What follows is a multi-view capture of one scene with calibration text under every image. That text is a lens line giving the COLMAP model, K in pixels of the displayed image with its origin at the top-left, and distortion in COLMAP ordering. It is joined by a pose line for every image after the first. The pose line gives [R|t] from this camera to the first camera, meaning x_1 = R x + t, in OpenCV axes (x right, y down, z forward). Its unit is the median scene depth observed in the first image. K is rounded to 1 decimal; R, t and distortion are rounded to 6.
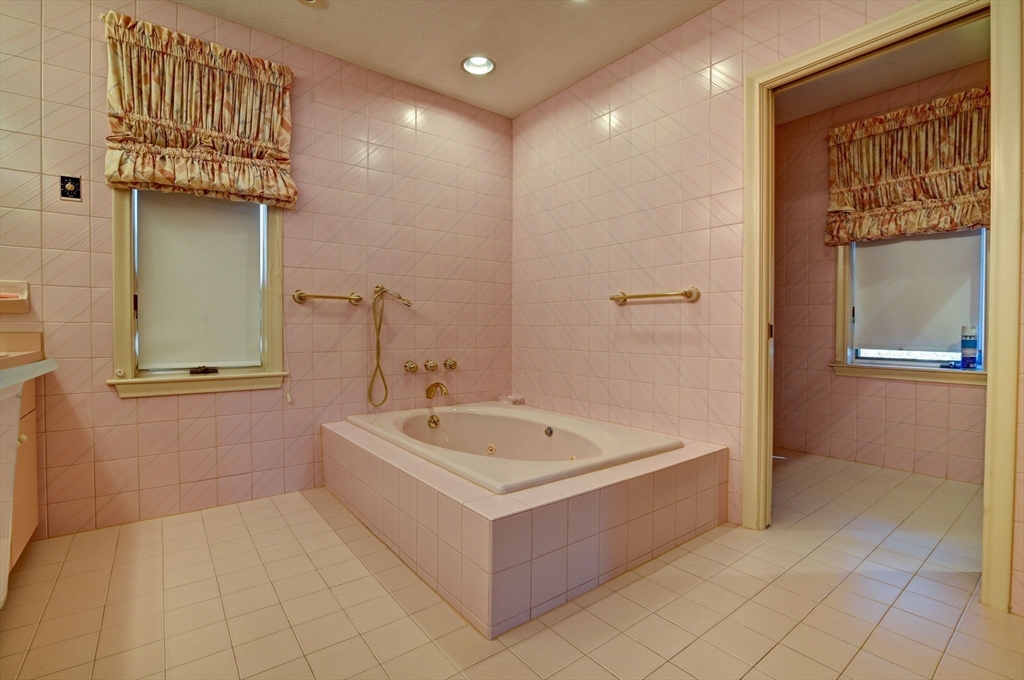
lens RADIAL K [[470.0, 0, 512.0], [0, 470.0, 340.0], [0, 0, 1]] dist [-0.022031, 0.002463]
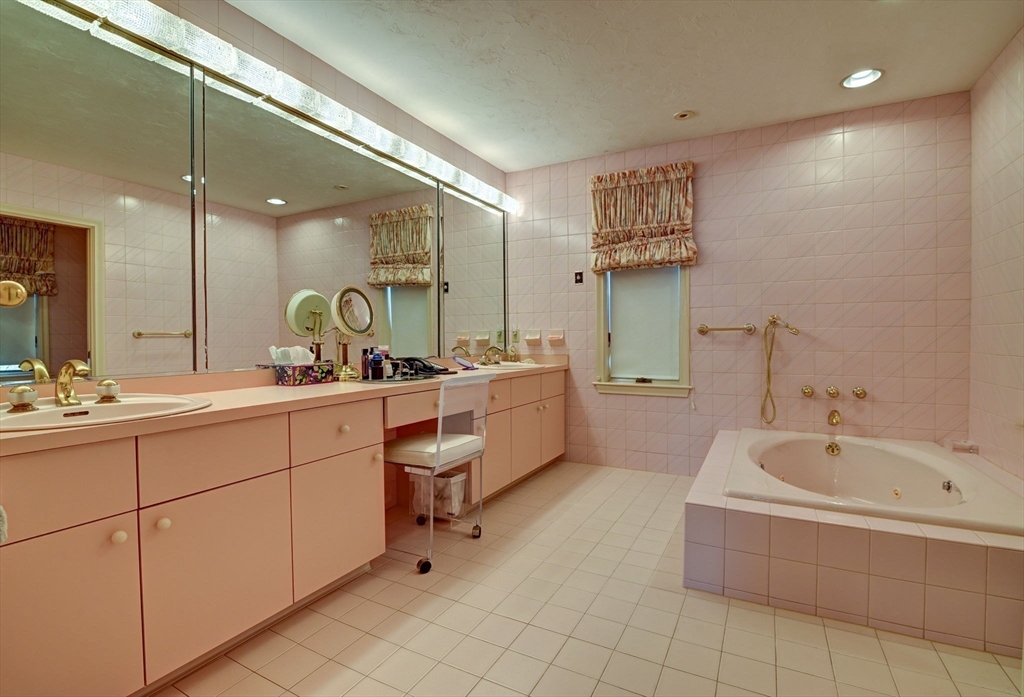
lens RADIAL K [[482.7, 0, 512.0], [0, 482.7, 348.5], [0, 0, 1]] dist [0.001083, -0.000118]
pose [[0.413666, 0.014883, -0.910307, 0.614550], [-0.012010, 0.999869, 0.010889, -0.052691], [0.910350, 0.006428, 0.413790, -0.049633]]
